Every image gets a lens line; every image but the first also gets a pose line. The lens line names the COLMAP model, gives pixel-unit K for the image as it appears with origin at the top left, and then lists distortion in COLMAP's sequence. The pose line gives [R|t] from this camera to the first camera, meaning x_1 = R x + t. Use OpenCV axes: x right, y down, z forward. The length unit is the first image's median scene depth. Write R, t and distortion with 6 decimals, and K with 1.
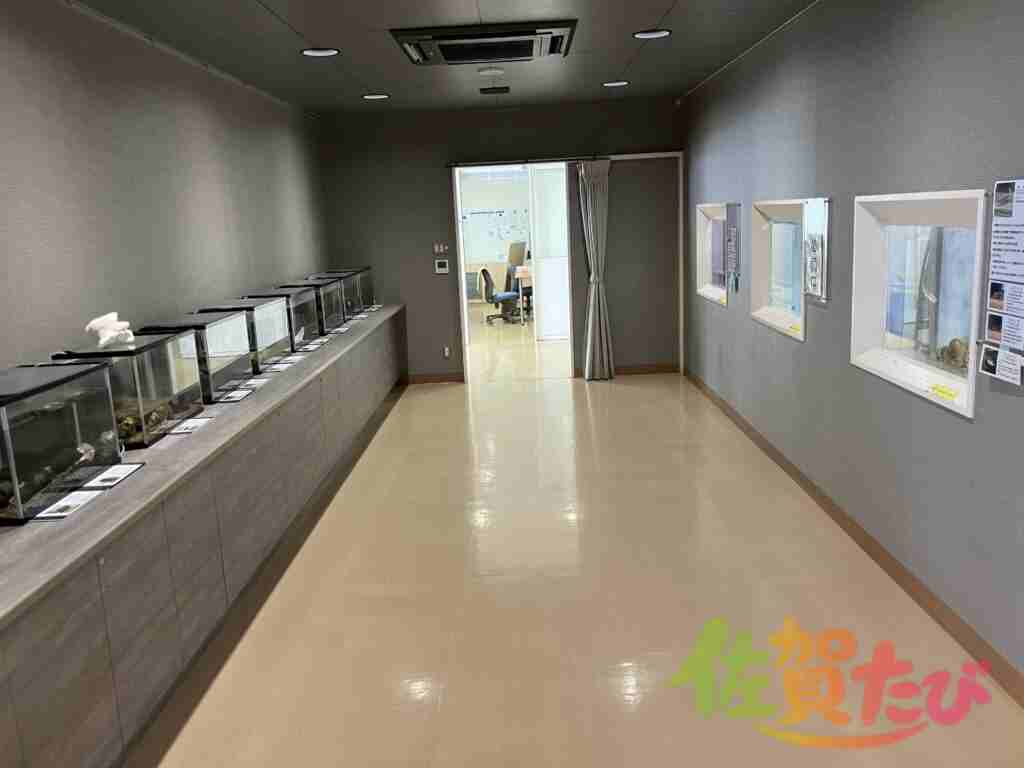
lens RADIAL K [[845.2, 0, 512.6], [0, 845.2, 380.1], [0, 0, 1]] dist [-0.006419, -0.007677]
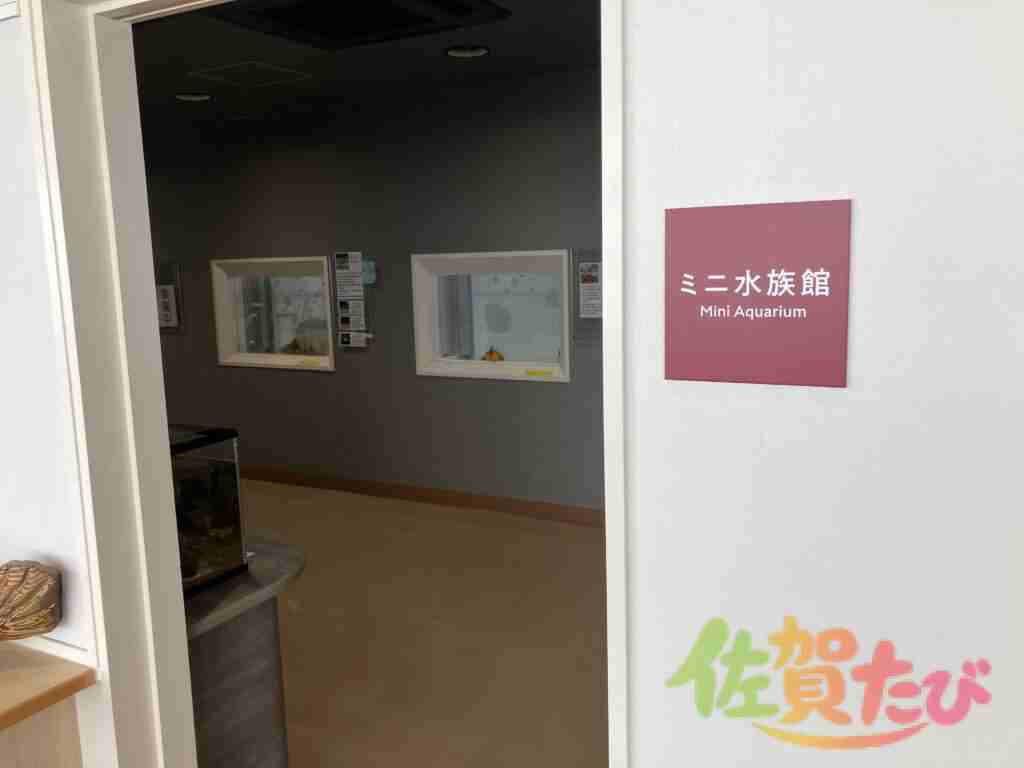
lens RADIAL K [[845.2, 0, 512.2], [0, 845.2, 385.2], [0, 0, 1]] dist [-0.006419, -0.007677]
pose [[0.468807, -0.089387, 0.878766, -1.073124], [0.166971, 0.985898, 0.011209, 0.134380], [-0.867376, 0.141473, 0.477121, -0.322953]]
